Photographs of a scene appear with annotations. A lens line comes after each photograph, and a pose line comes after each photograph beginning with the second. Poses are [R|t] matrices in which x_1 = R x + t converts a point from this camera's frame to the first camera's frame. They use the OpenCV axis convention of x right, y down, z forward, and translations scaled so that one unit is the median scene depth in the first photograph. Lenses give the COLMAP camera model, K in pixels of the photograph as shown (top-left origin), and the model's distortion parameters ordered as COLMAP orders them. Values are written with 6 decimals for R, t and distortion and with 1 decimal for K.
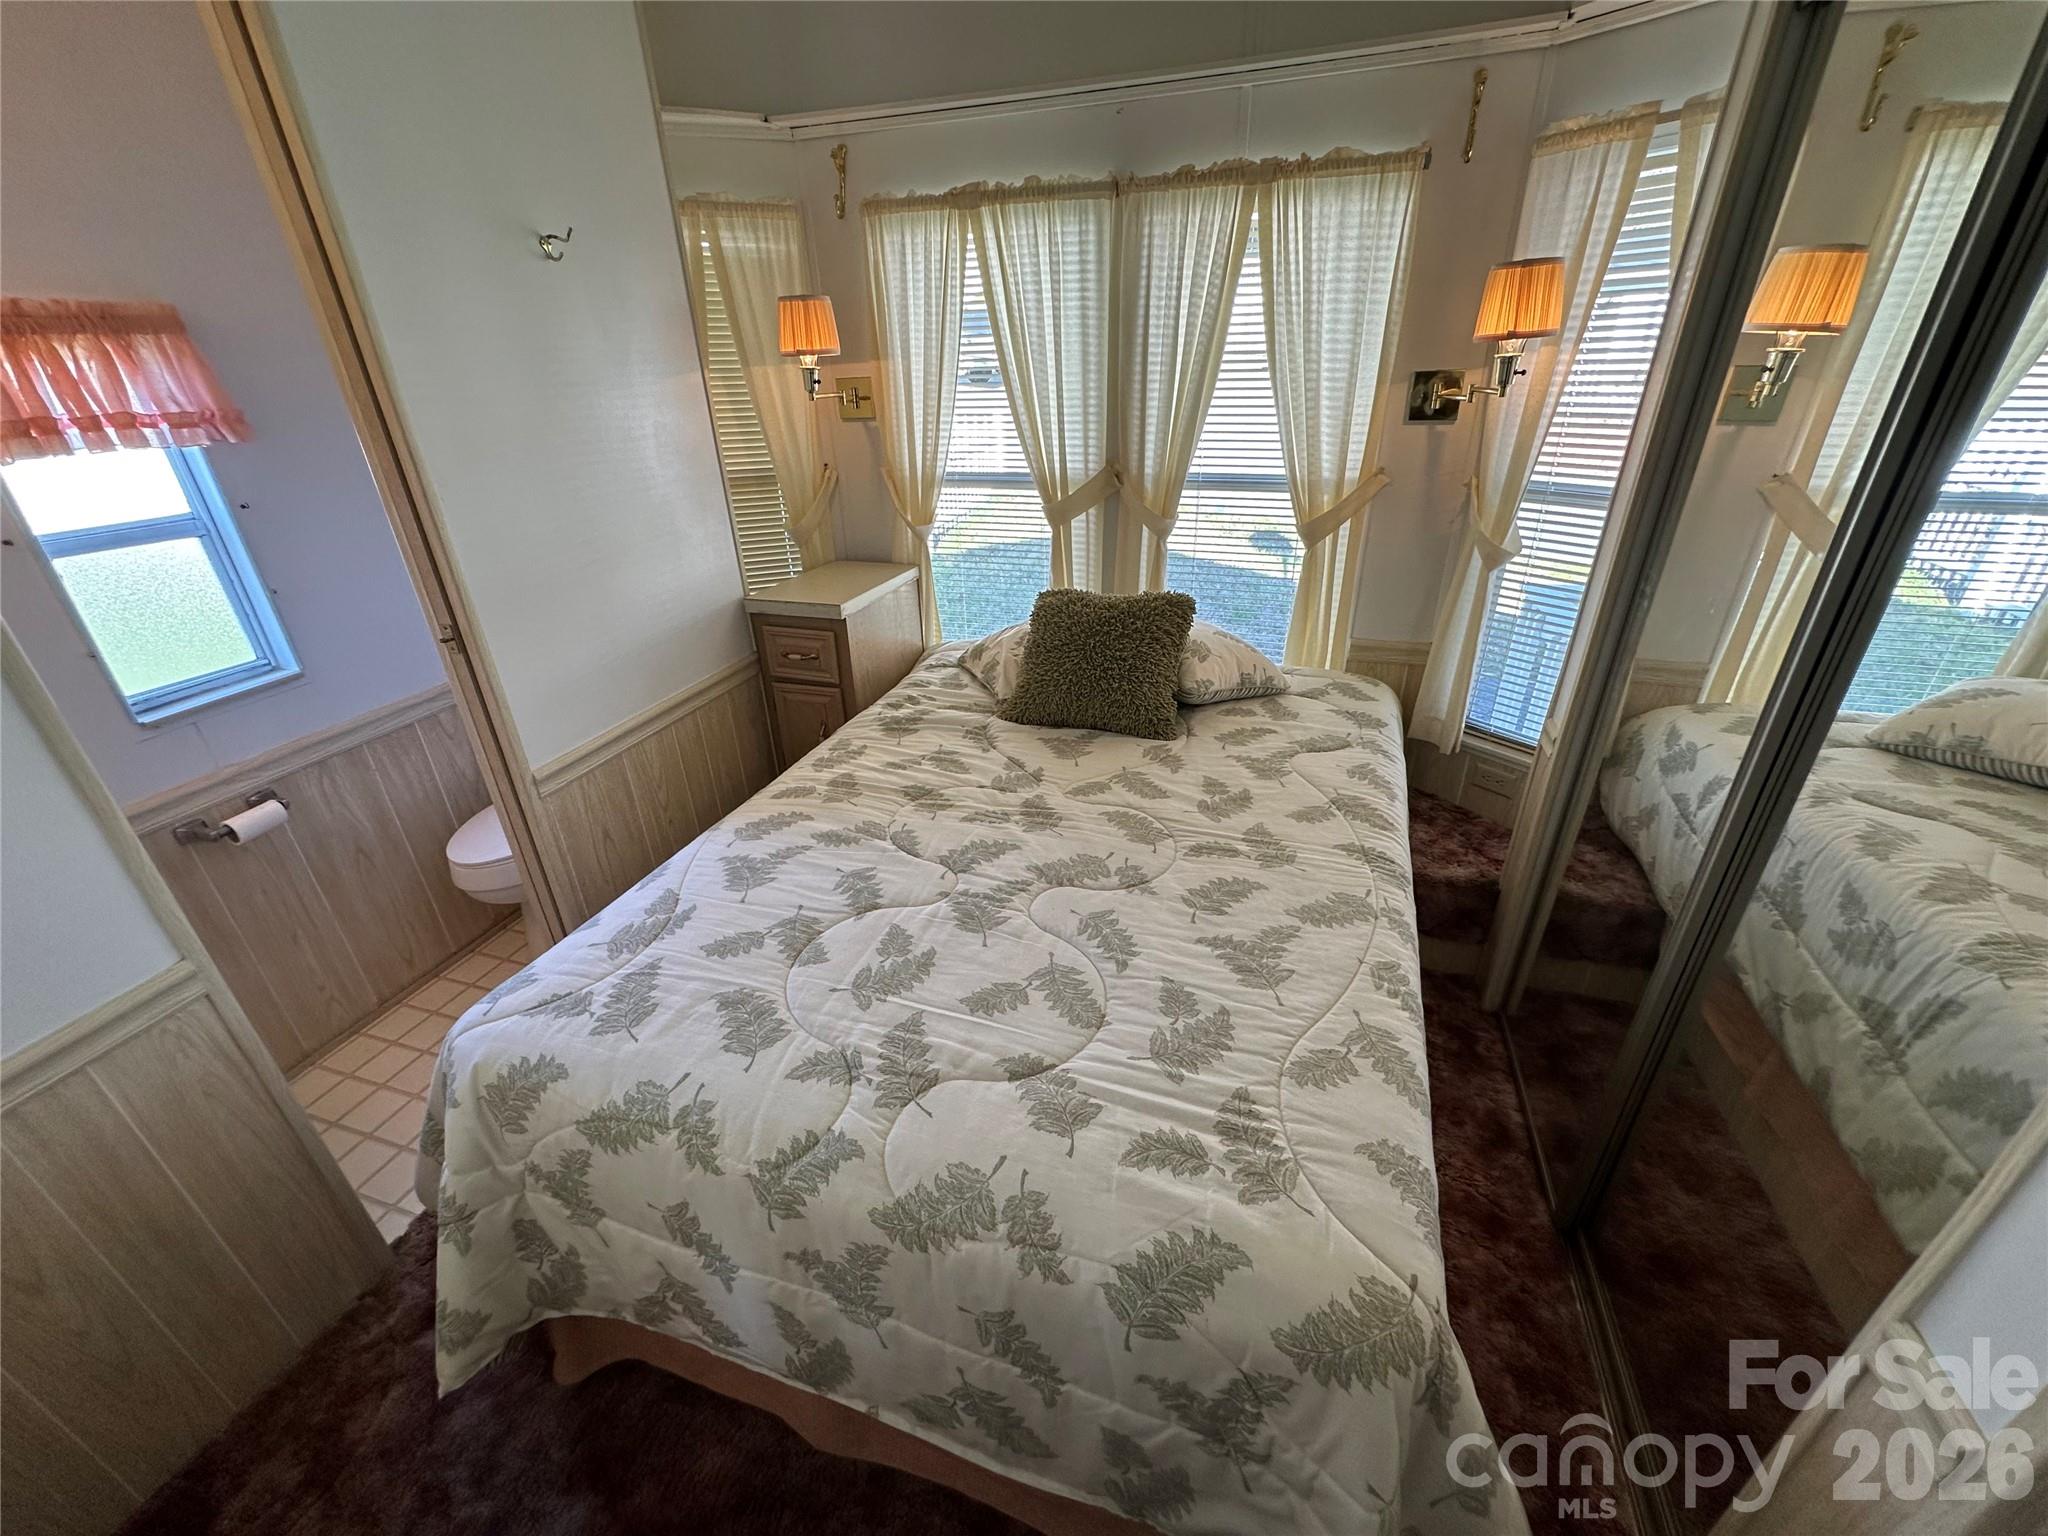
lens RADIAL K [[816.5, 0, 1025.4], [0, 816.5, 766.6], [0, 0, 1]] dist [-0.003949, 0.000230]
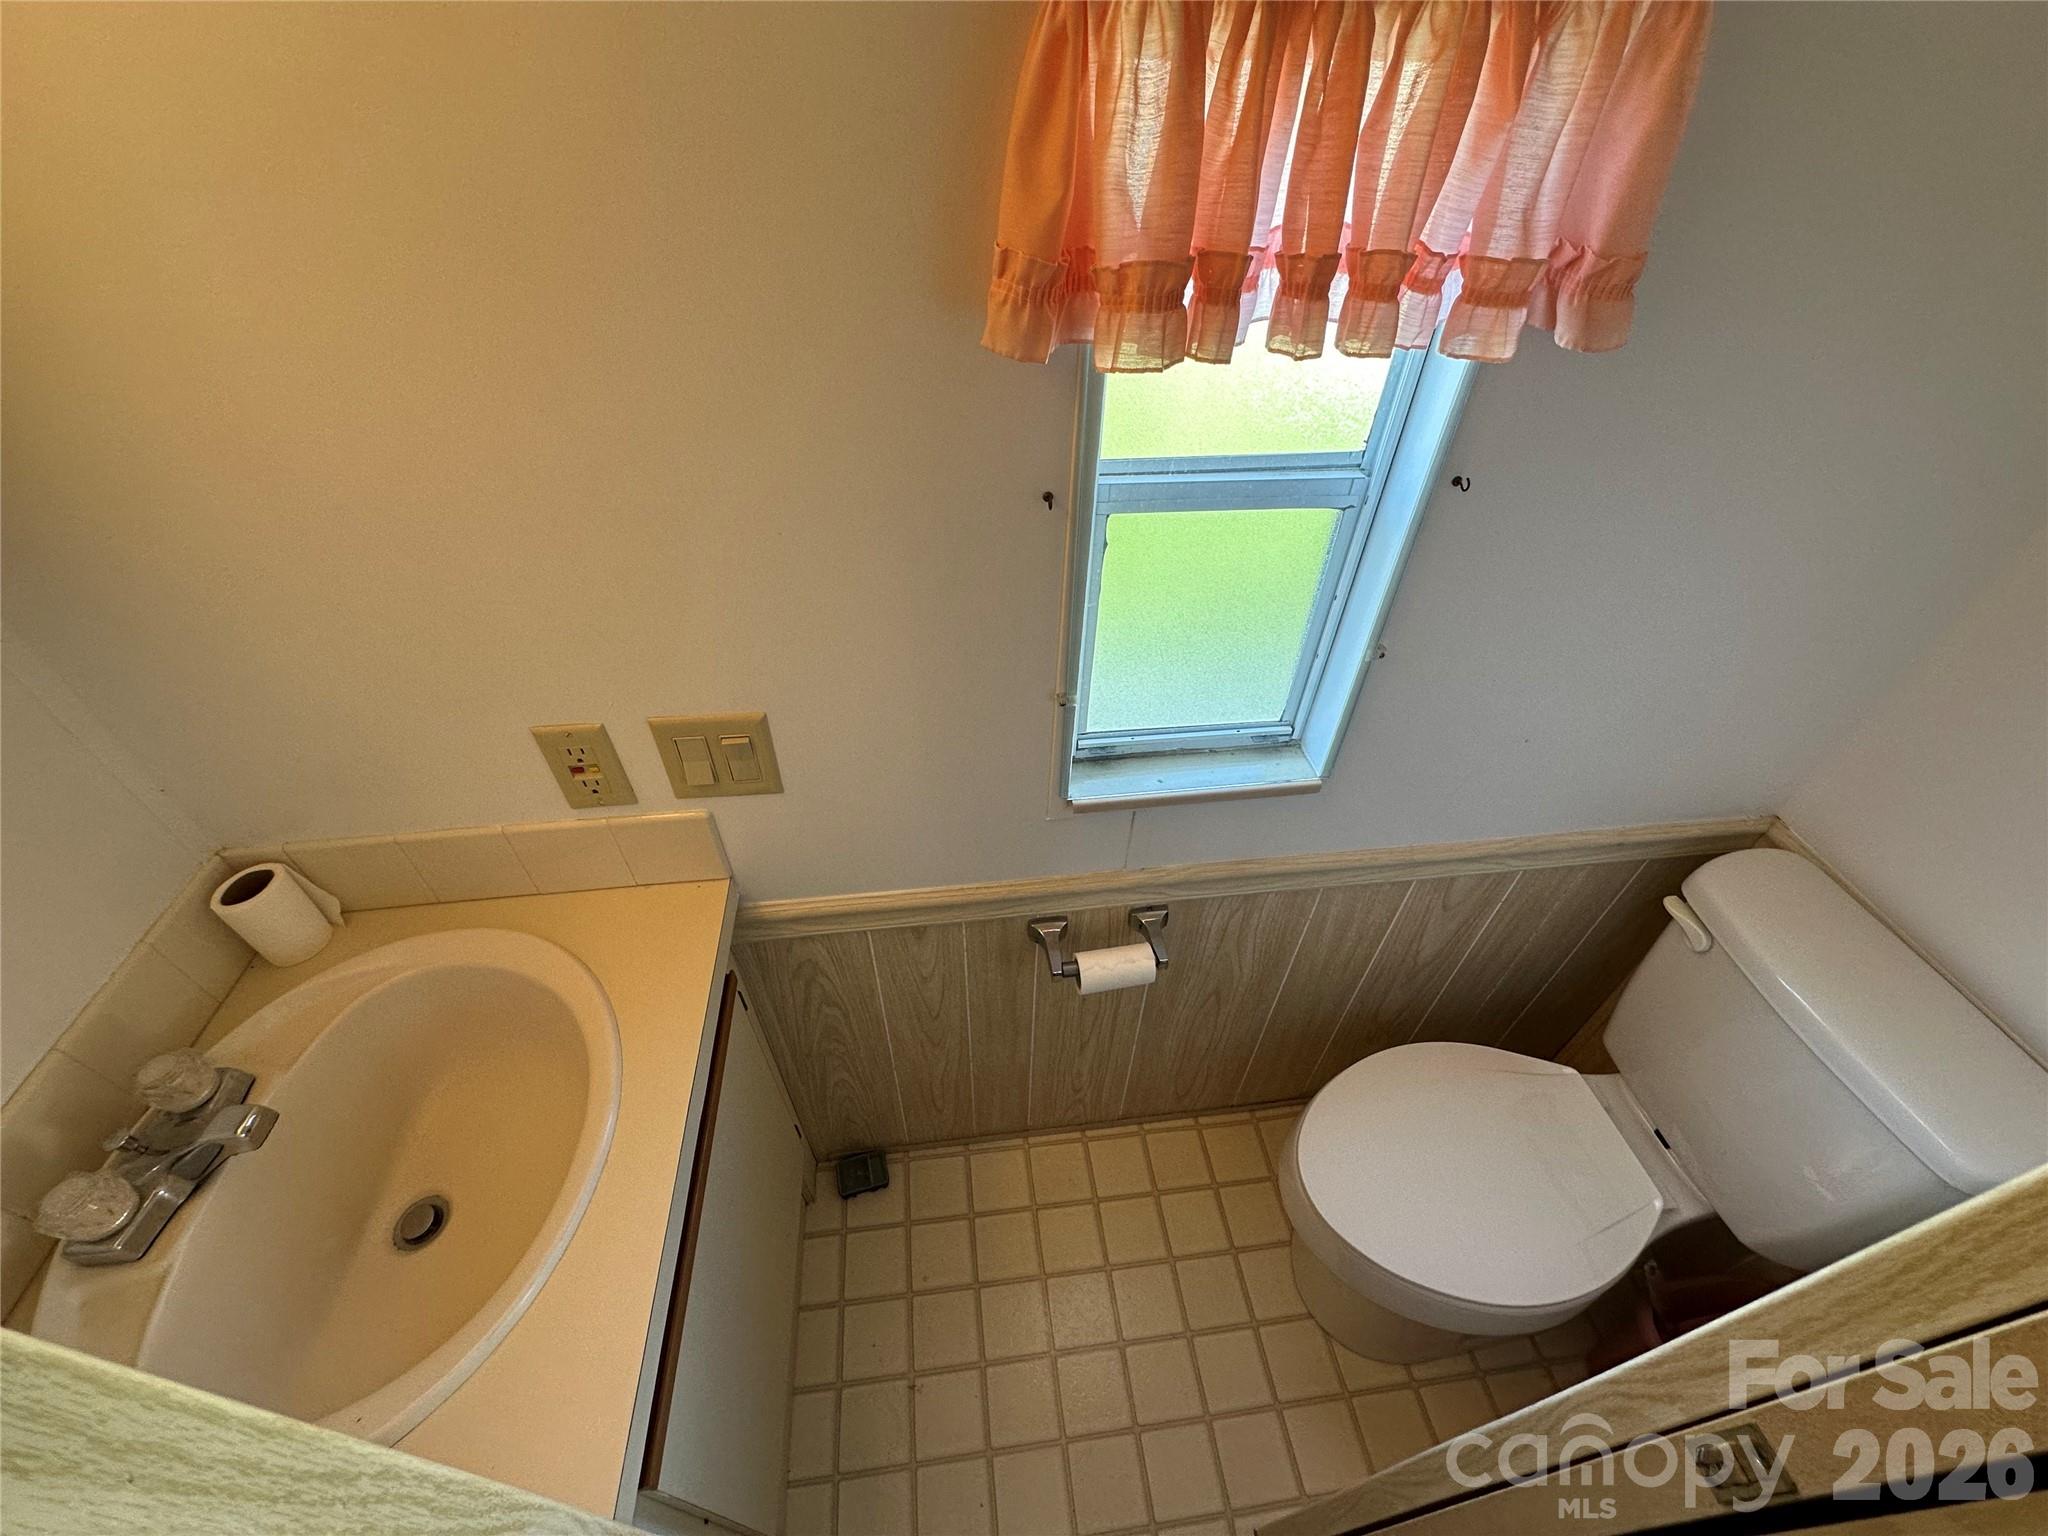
lens RADIAL K [[816.5, 0, 1025.4], [0, 816.5, 766.6], [0, 0, 1]] dist [-0.003949, 0.000230]
pose [[0.433073, 0.633738, -0.640955, -0.642730], [-0.432668, 0.769979, 0.468969, -0.284403], [0.790725, 0.074223, 0.607655, 0.535216]]
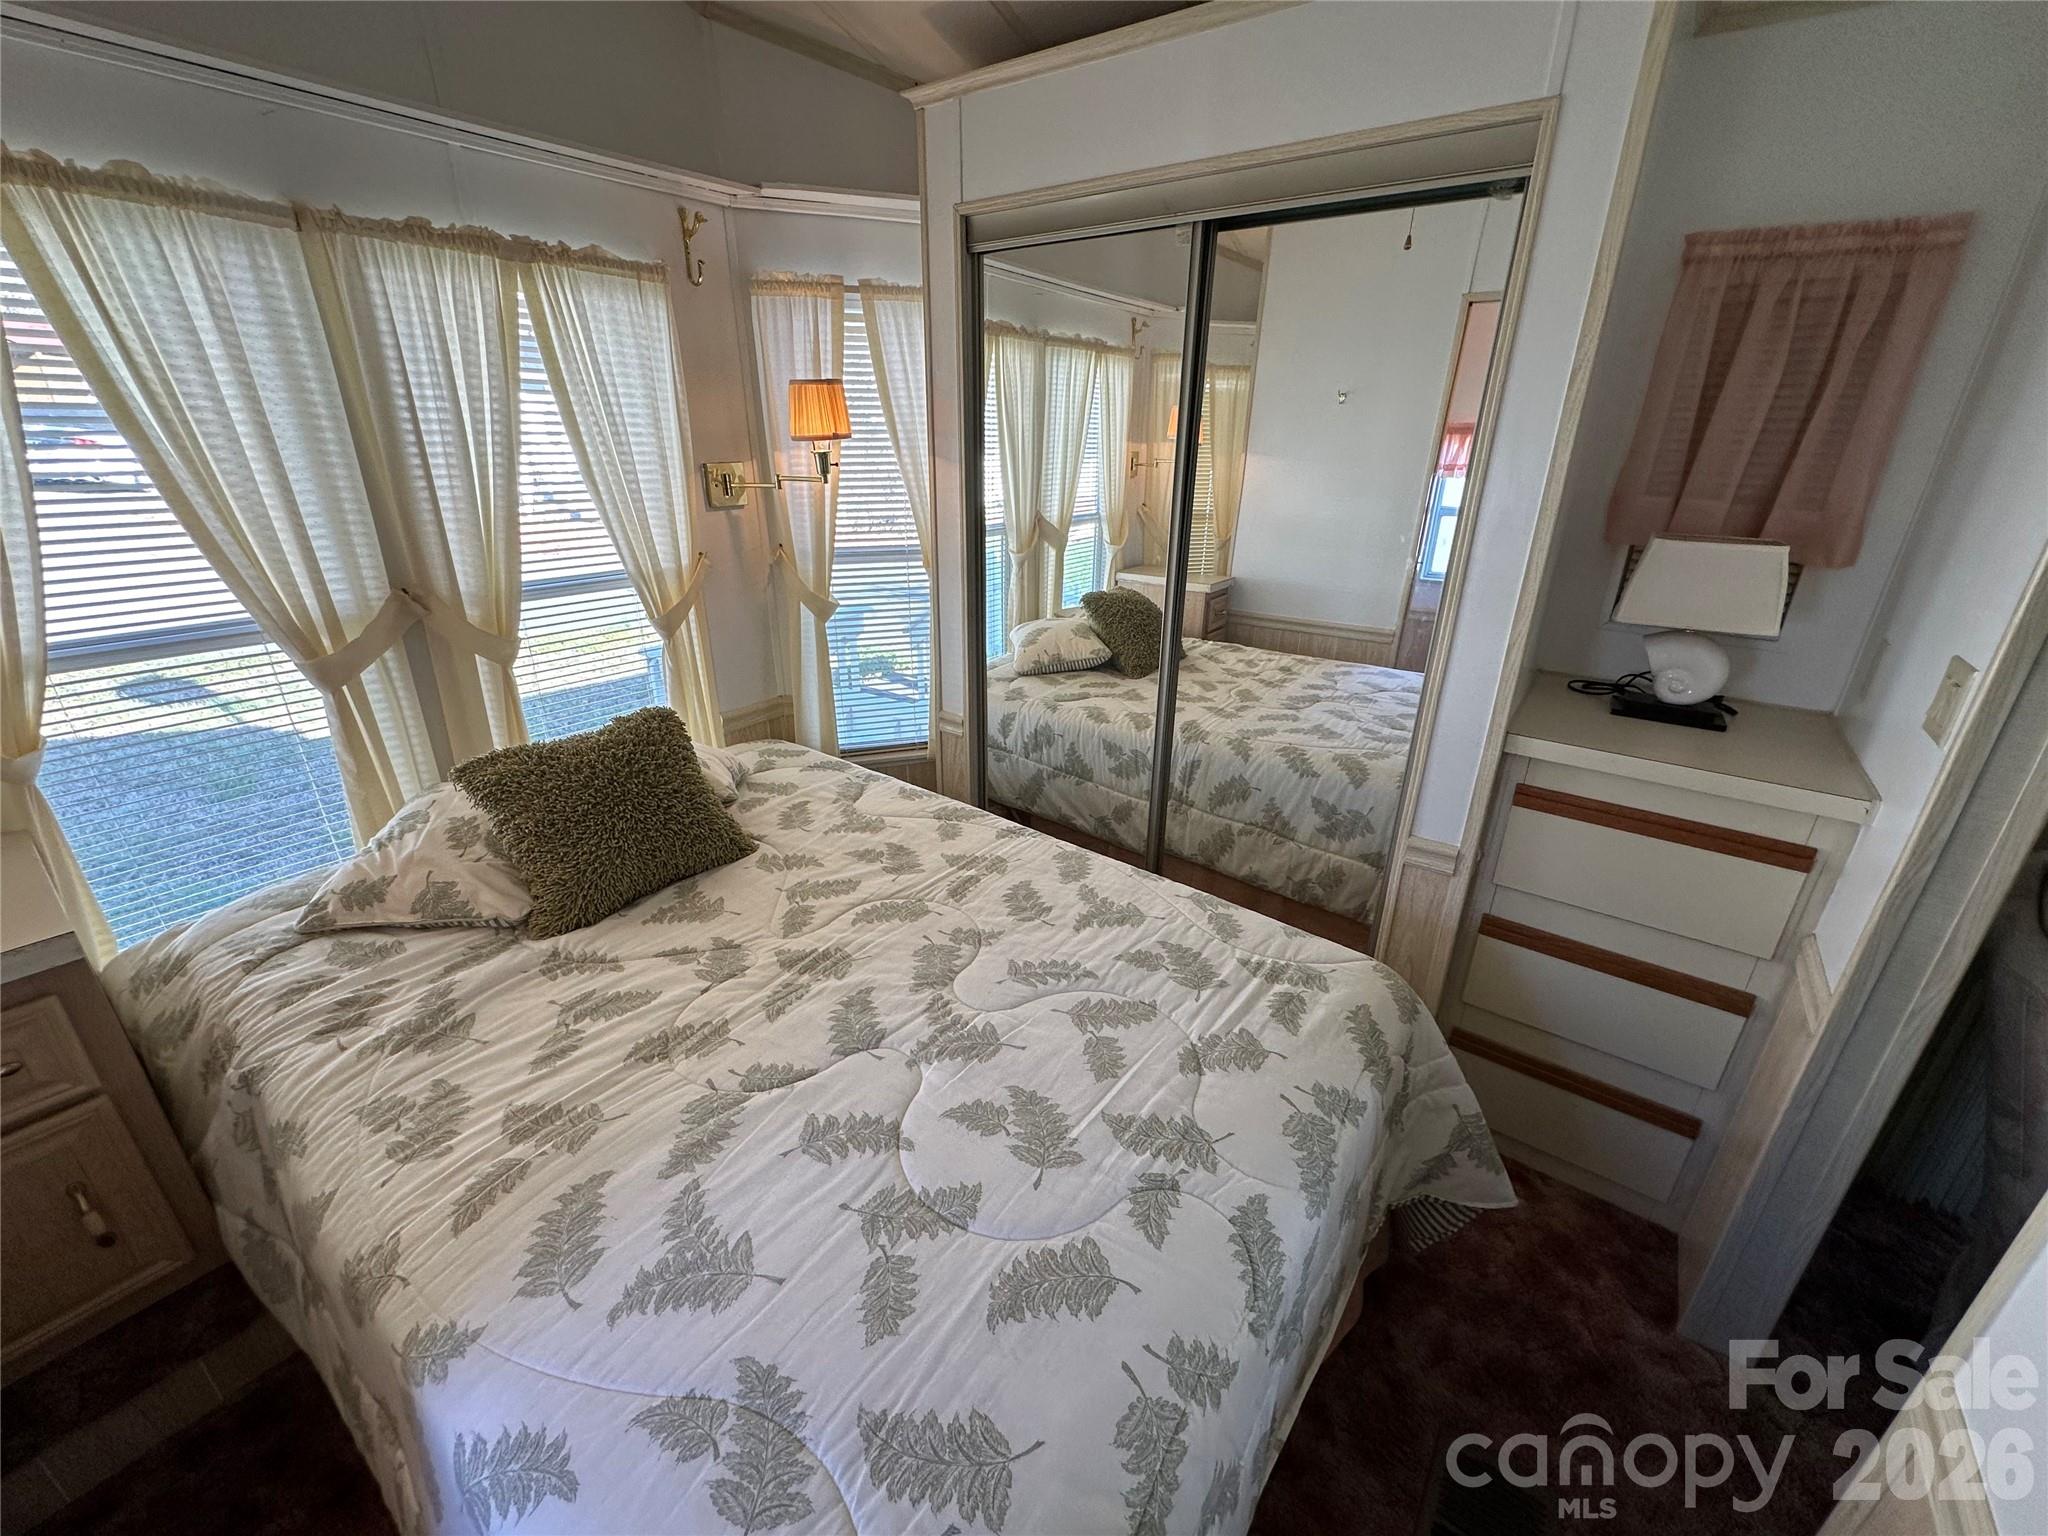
lens RADIAL K [[818.9, 0, 1026.4], [0, 818.9, 765.4], [0, 0, 1]] dist [-0.004462, 0.000135]
pose [[0.311353, -0.329543, 0.891325, -0.517276], [0.411961, 0.892036, 0.185901, -0.163661], [-0.856357, 0.309310, 0.413497, 0.329918]]
